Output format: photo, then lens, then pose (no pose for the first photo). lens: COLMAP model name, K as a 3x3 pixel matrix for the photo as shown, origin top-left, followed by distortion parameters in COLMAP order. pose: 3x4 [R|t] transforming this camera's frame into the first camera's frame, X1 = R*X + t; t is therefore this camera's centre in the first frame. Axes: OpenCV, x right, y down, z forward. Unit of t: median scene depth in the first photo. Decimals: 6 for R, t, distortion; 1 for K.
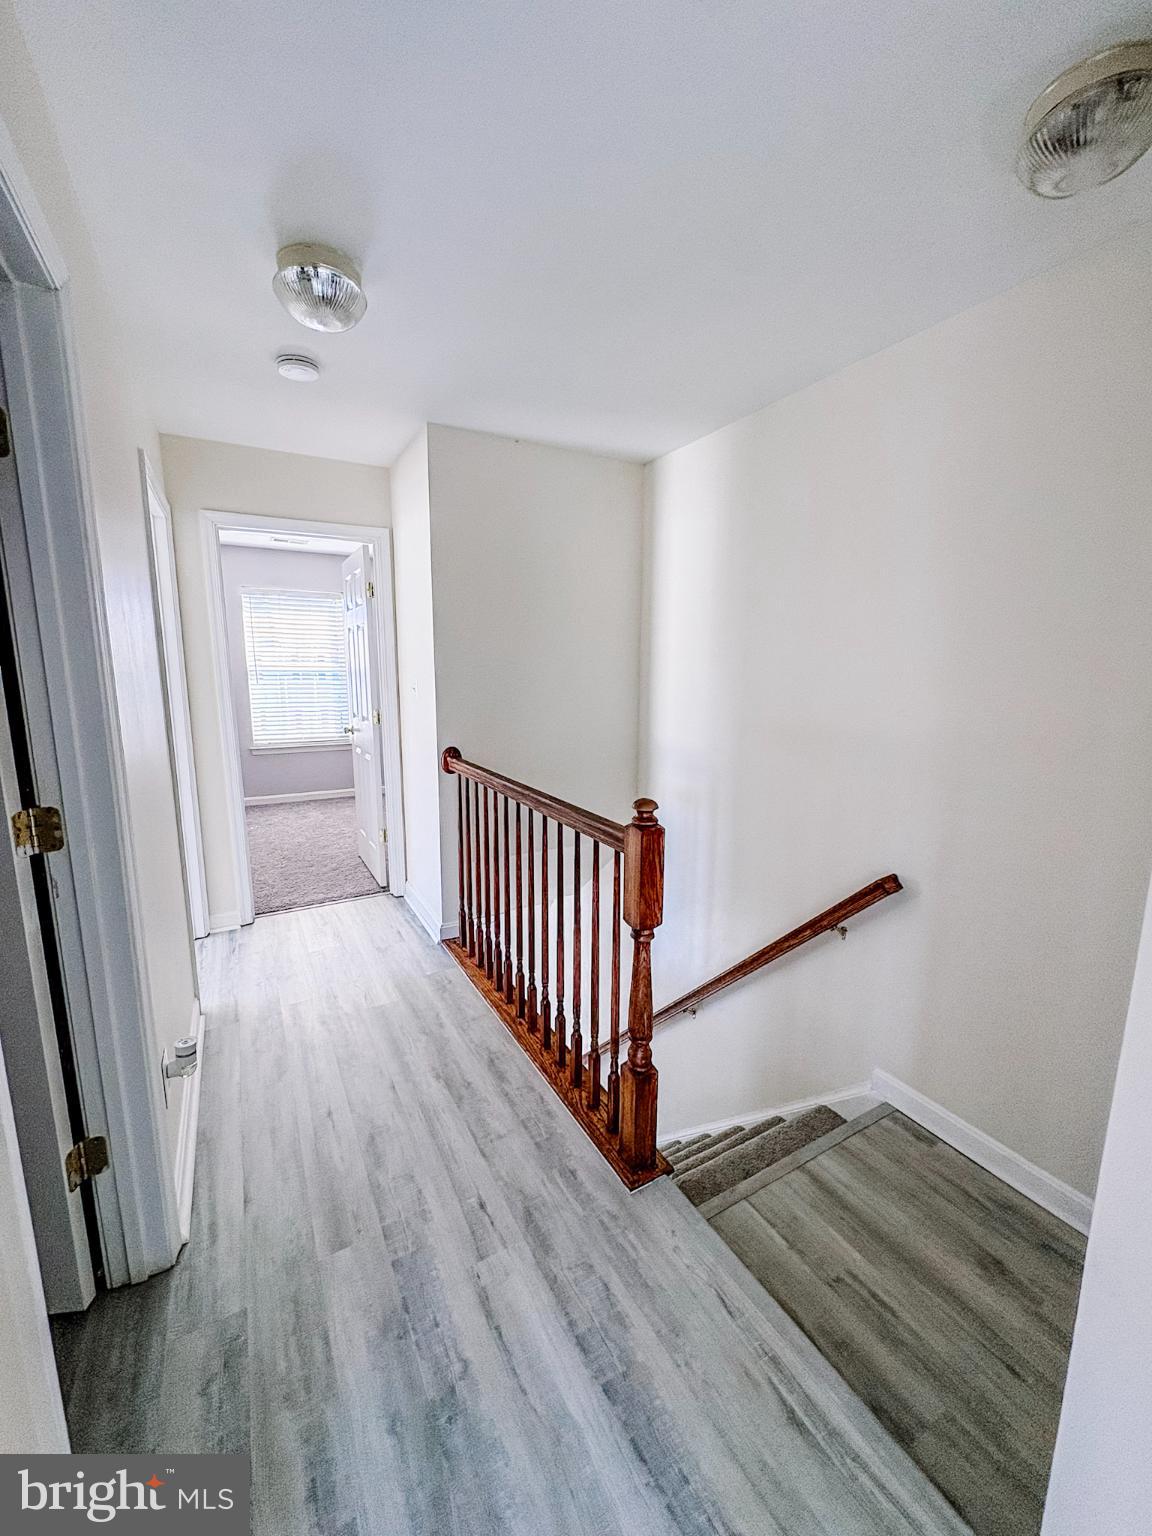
lens RADIAL K [[610.7, 0, 576.2], [0, 610.7, 766.7], [0, 0, 1]] dist [0.000342, 0.000183]
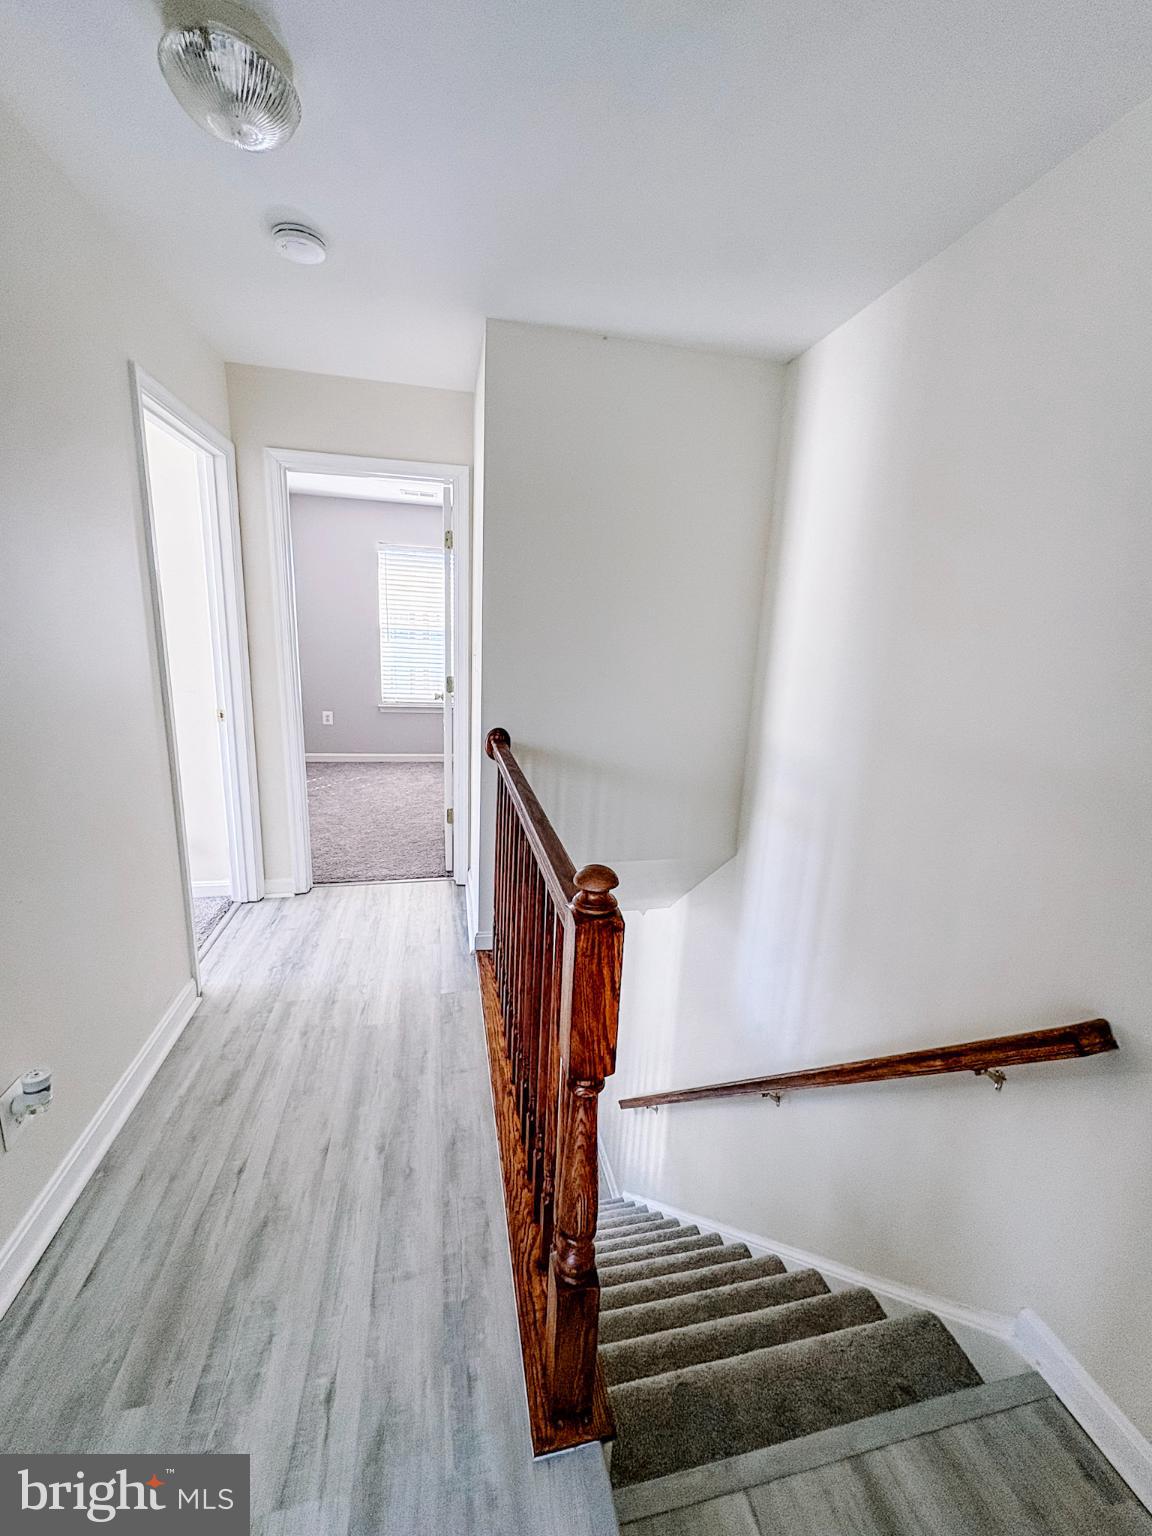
lens RADIAL K [[608.0, 0, 576.9], [0, 608.0, 767.0], [0, 0, 1]] dist [0.001465, -0.000716]
pose [[0.956751, 0.100196, -0.273107, 0.165671], [-0.086032, 0.994274, 0.063384, -0.053095], [0.277894, -0.037147, 0.959893, 0.297831]]
